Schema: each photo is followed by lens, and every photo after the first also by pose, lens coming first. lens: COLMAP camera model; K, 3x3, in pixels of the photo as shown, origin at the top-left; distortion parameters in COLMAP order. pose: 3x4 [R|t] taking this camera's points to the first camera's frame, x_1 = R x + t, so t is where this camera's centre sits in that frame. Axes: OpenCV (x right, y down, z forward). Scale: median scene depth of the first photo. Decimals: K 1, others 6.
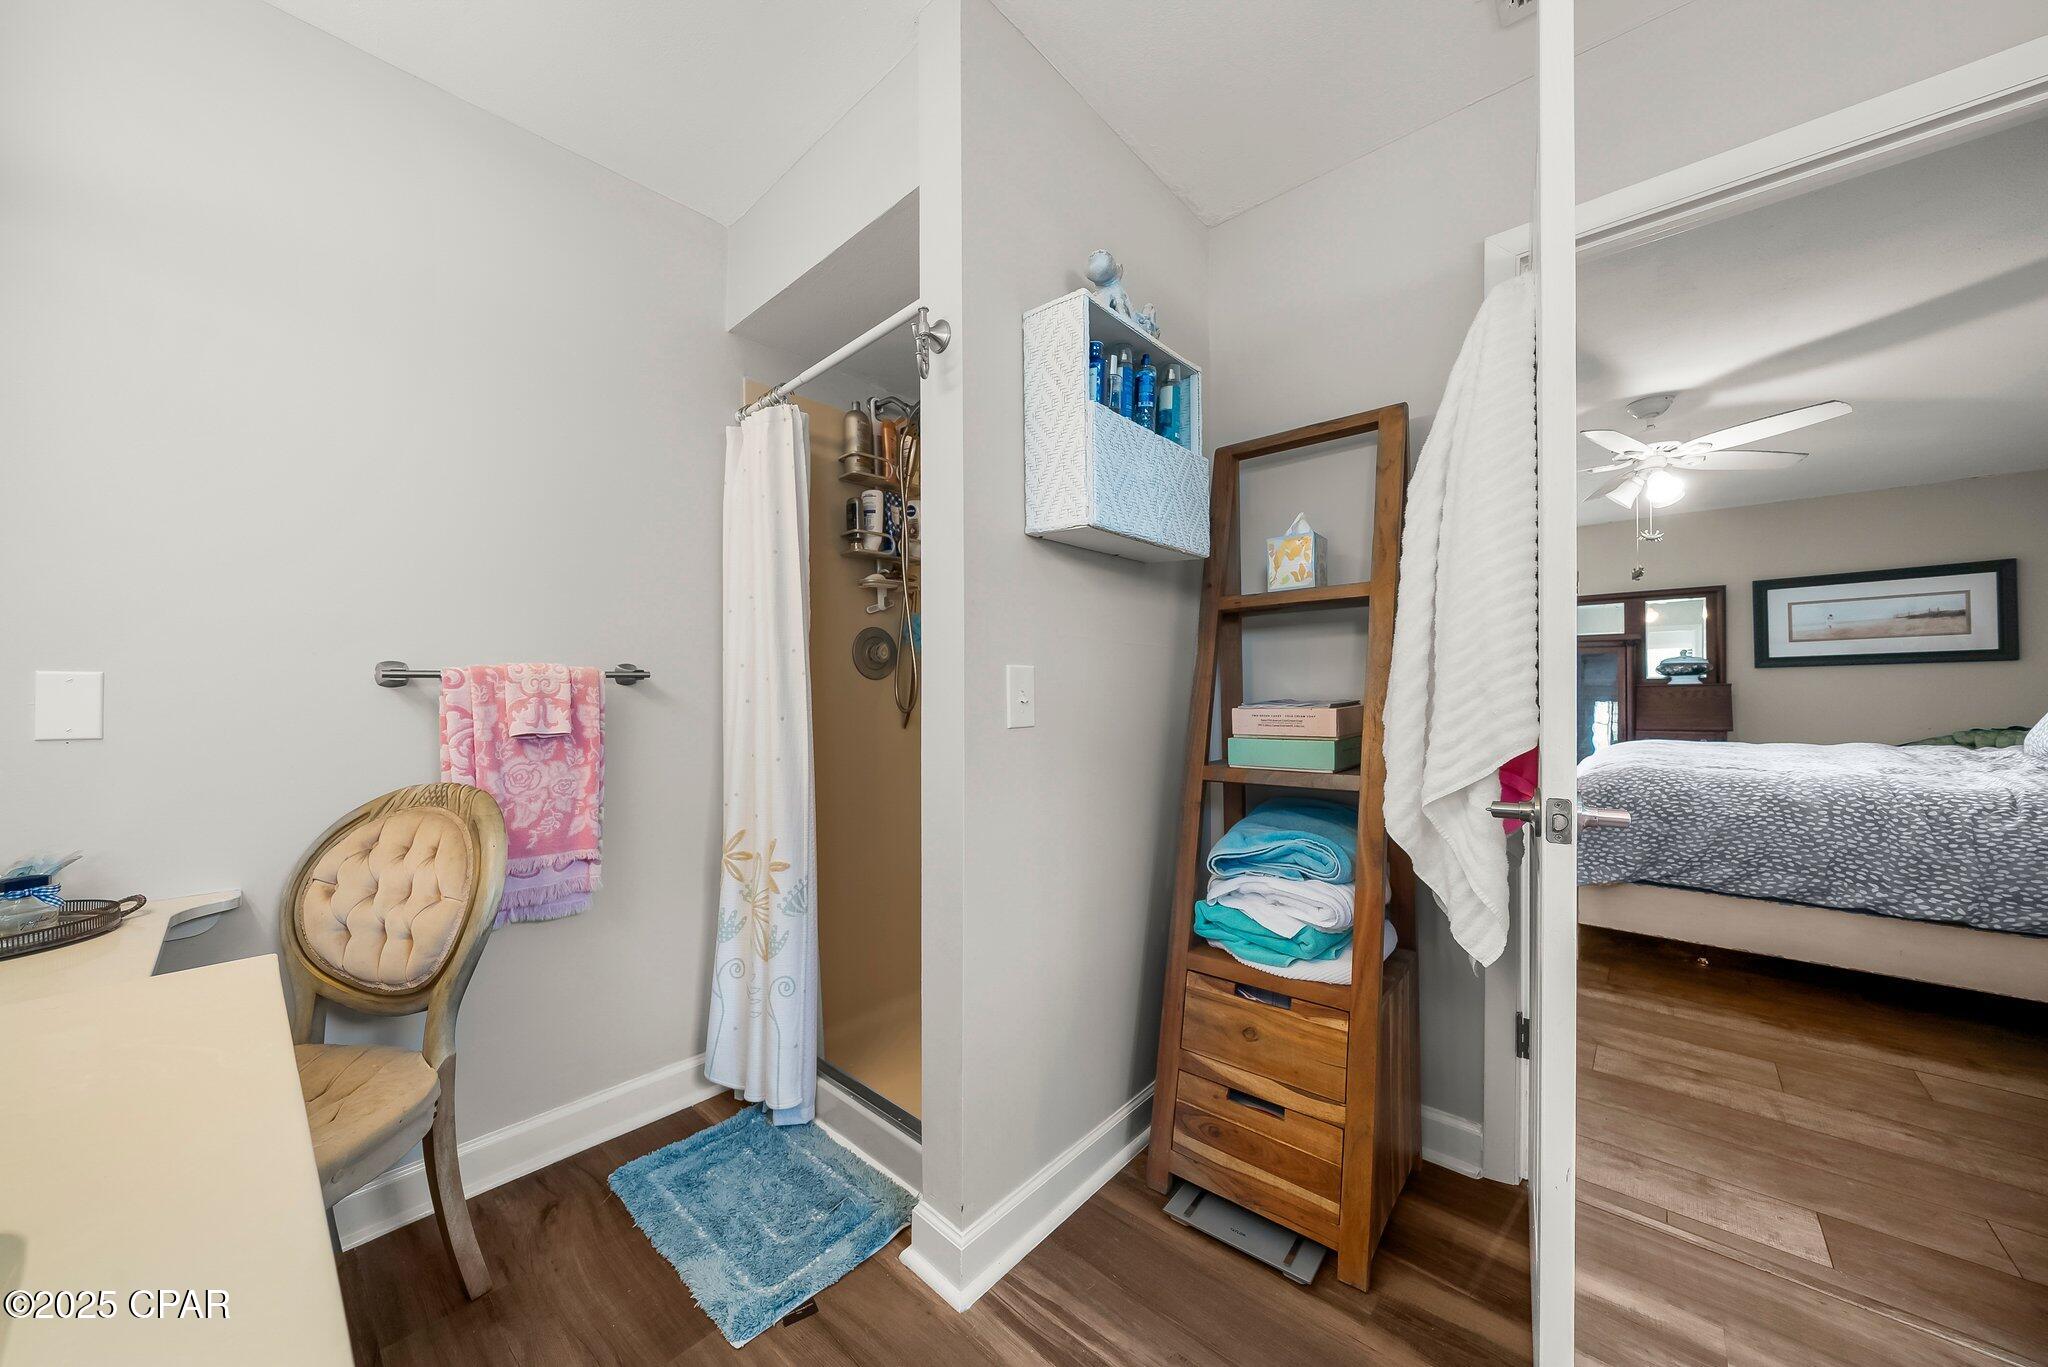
lens RADIAL K [[717.1, 0, 1015.6], [0, 717.1, 686.0], [0, 0, 1]] dist [-0.007169, 0.000591]
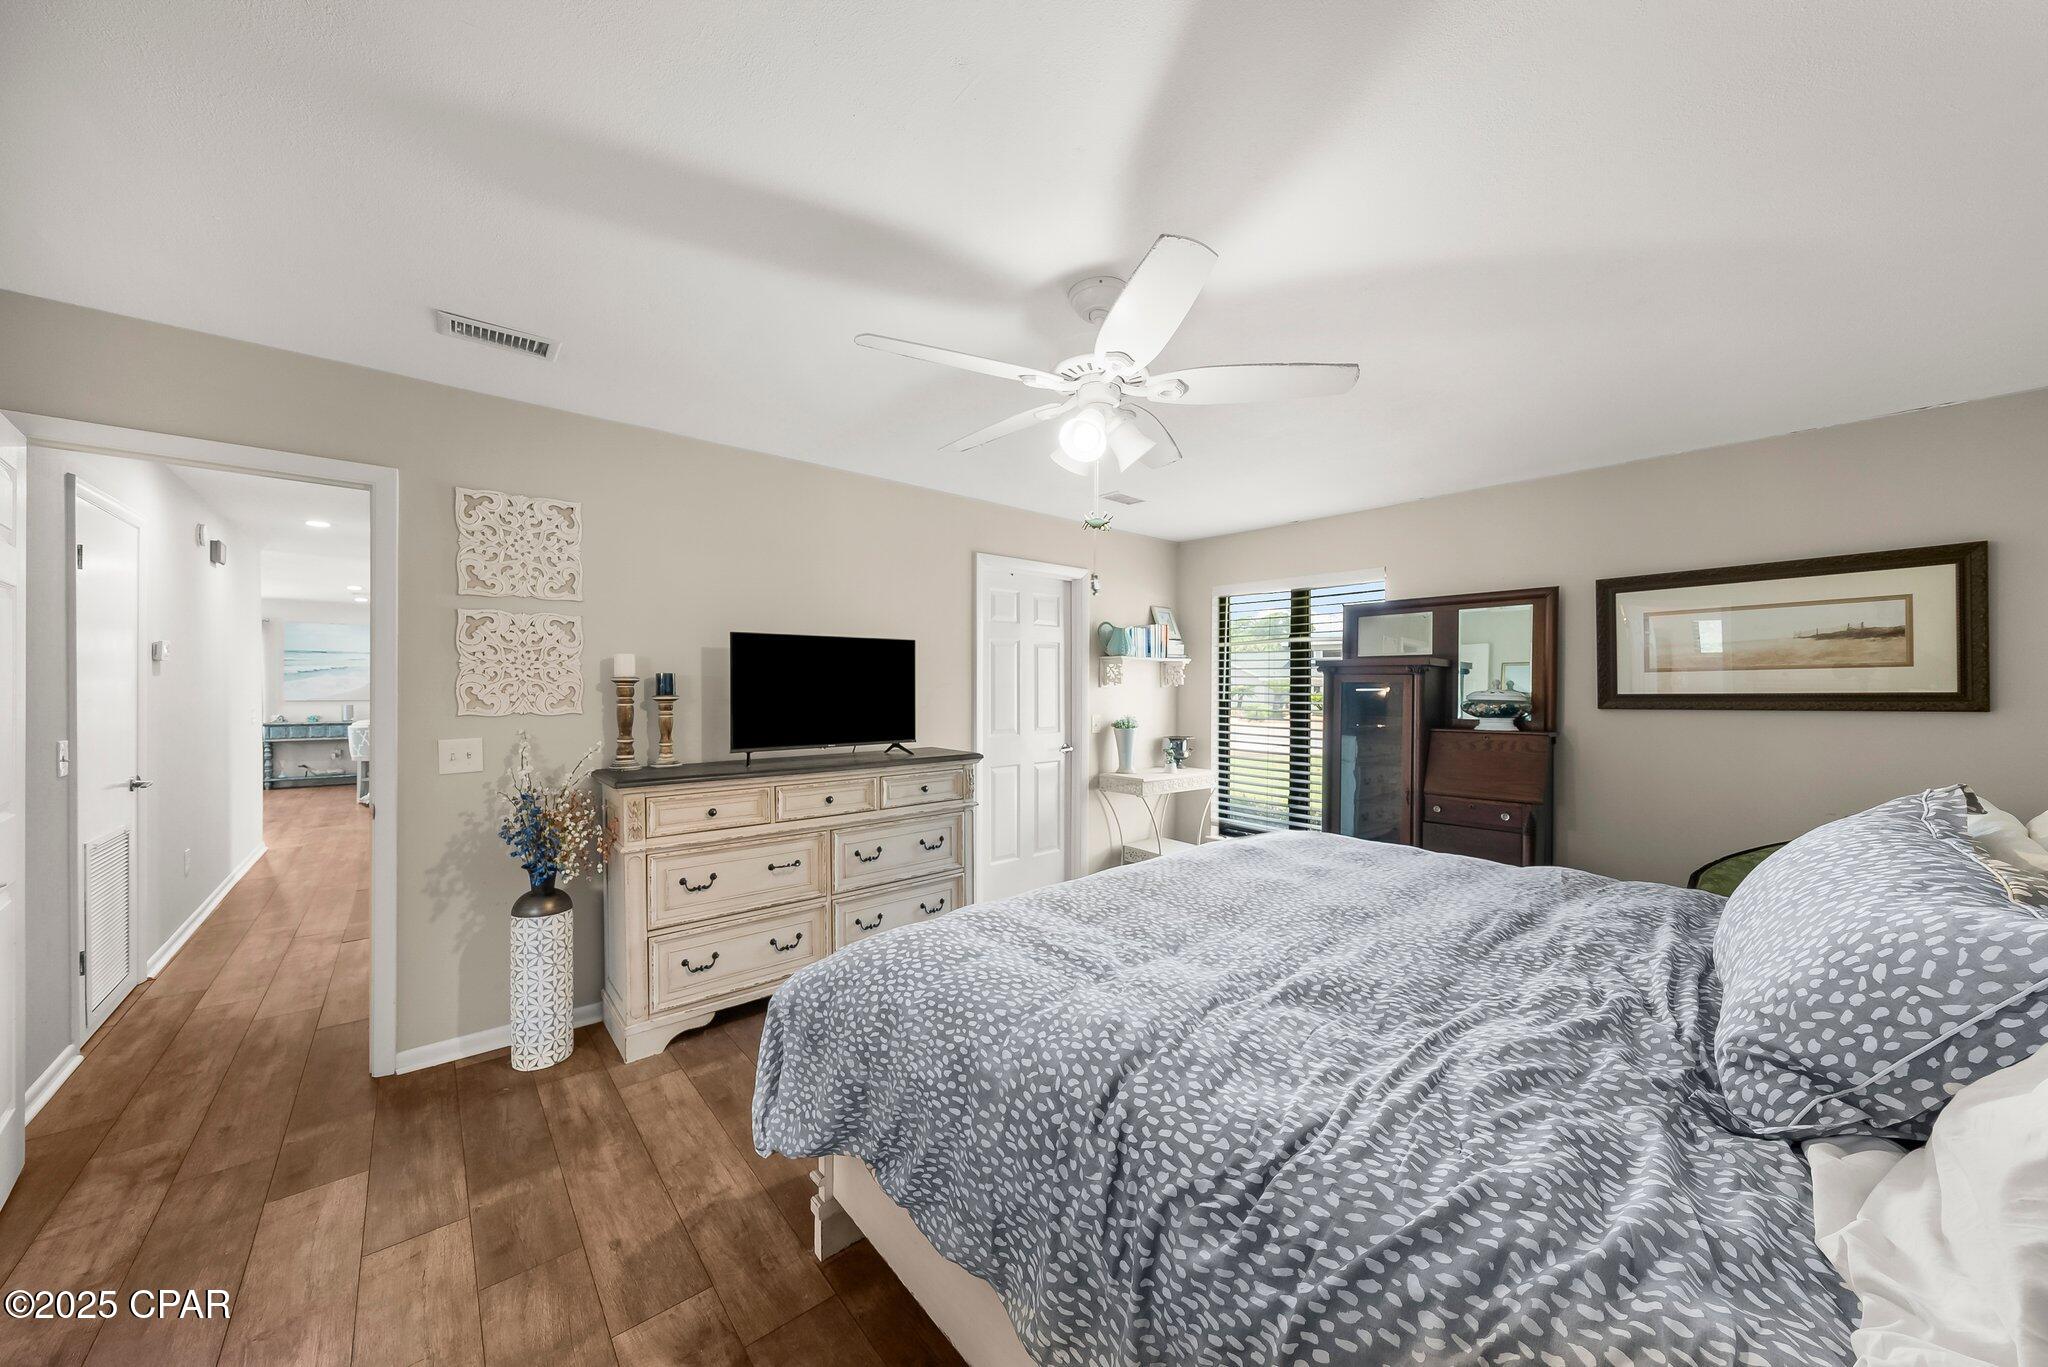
lens RADIAL K [[717.1, 0, 1020.6], [0, 717.1, 682.2], [0, 0, 1]] dist [-0.007169, 0.000591]
pose [[0.991801, 0.007417, -0.127577, 0.630022], [-0.006893, 0.999966, 0.004550, -0.054166], [0.127606, -0.003633, 0.991818, 0.280786]]
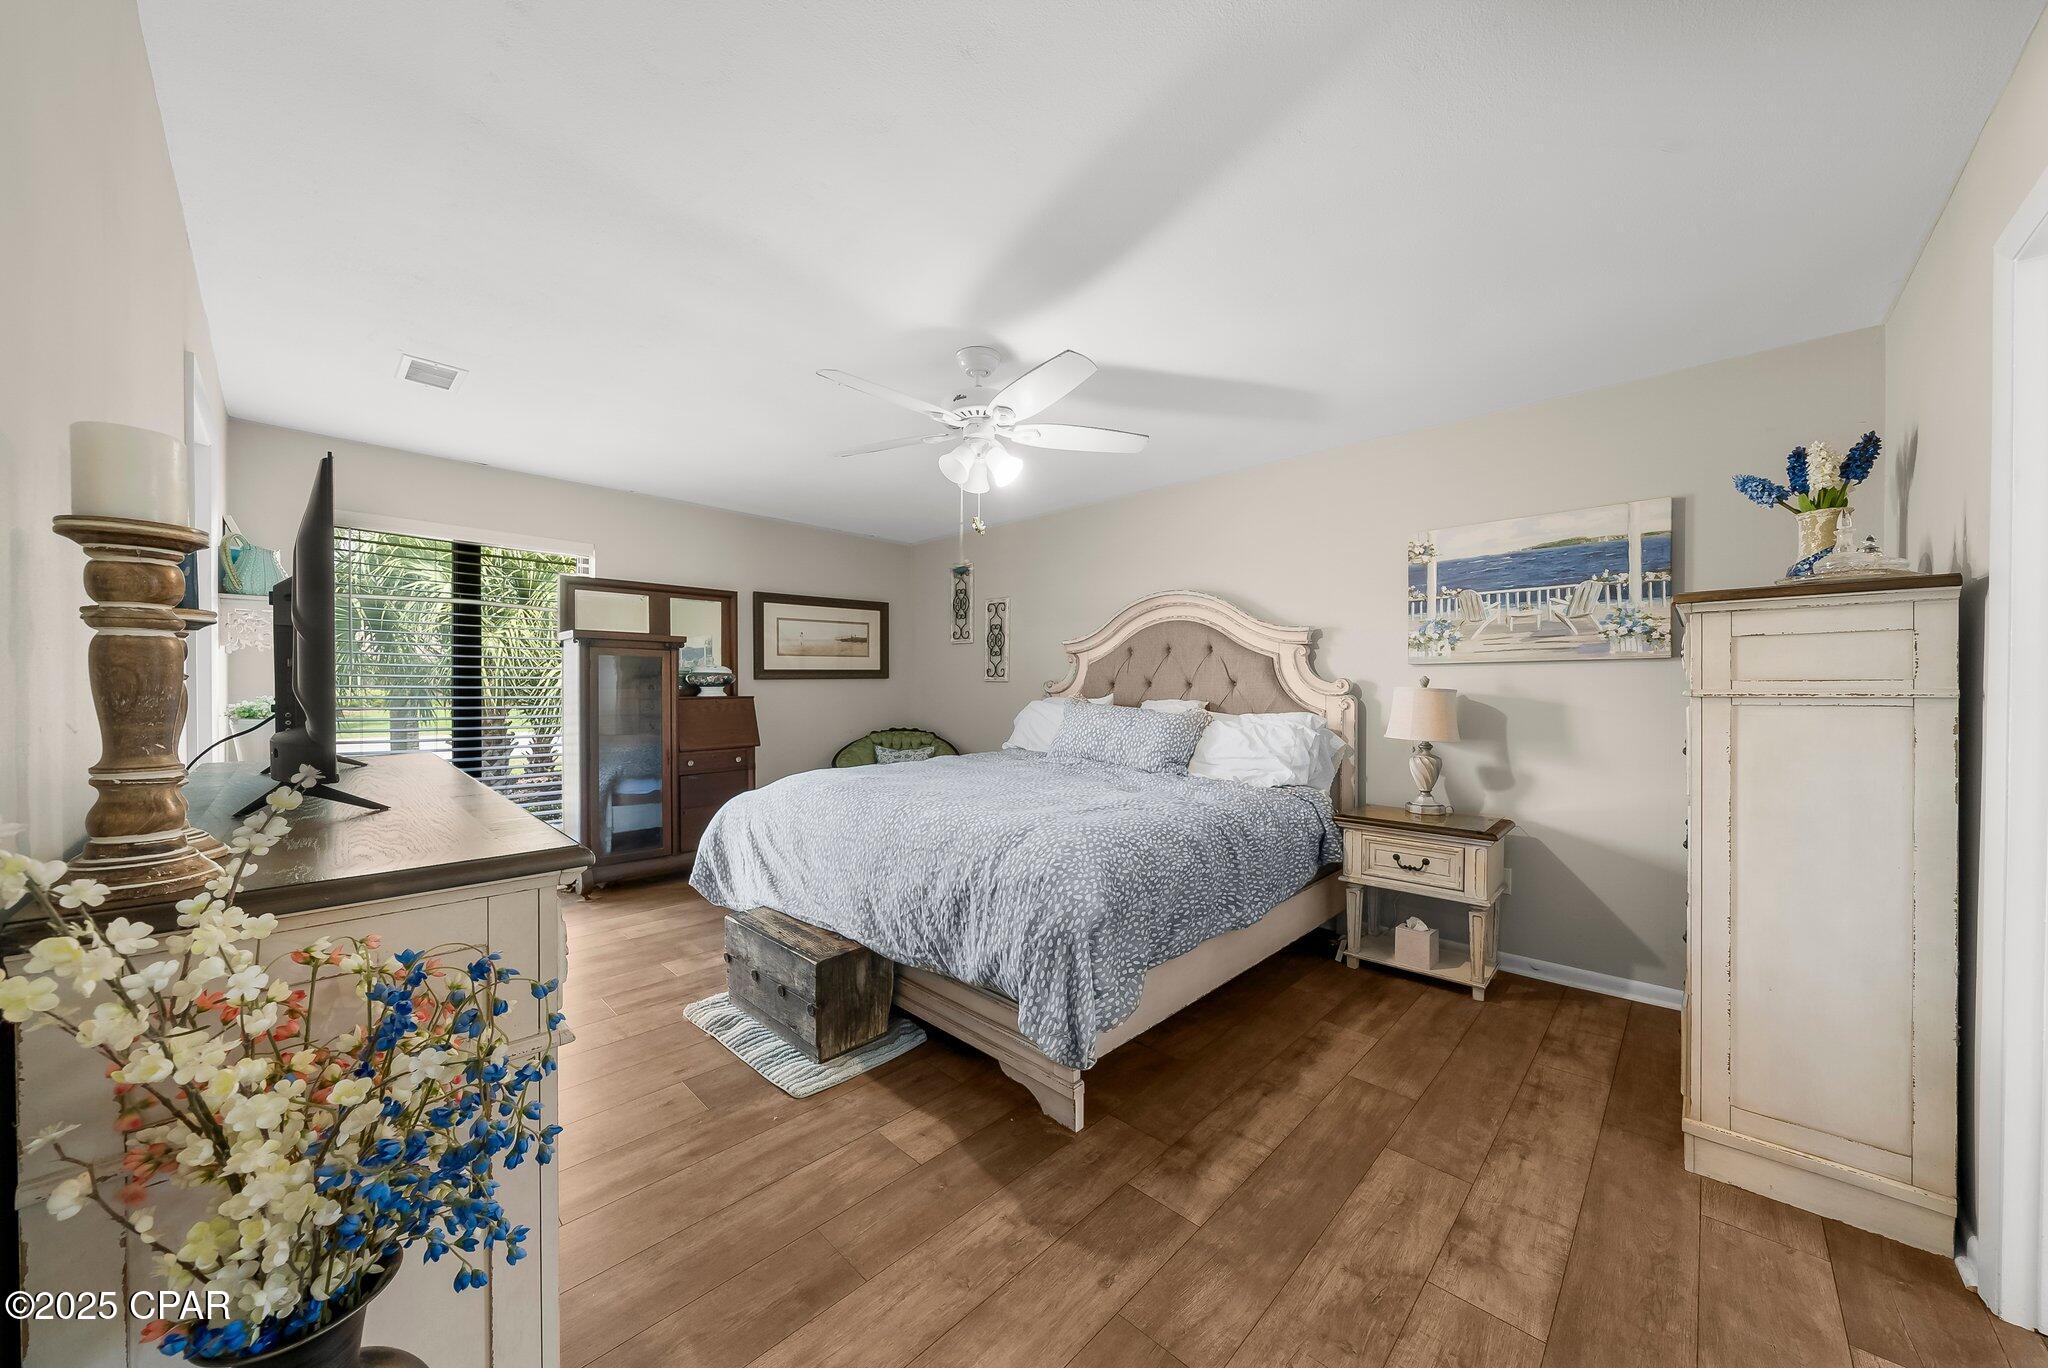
lens RADIAL K [[717.1, 0, 1021.4], [0, 717.1, 686.3], [0, 0, 1]] dist [-0.007169, 0.000591]
pose [[0.033651, 0.004162, 0.999425, 0.065574], [-0.015342, 0.999876, -0.003647, -0.019648], [-0.999316, -0.015210, 0.033710, 0.646681]]
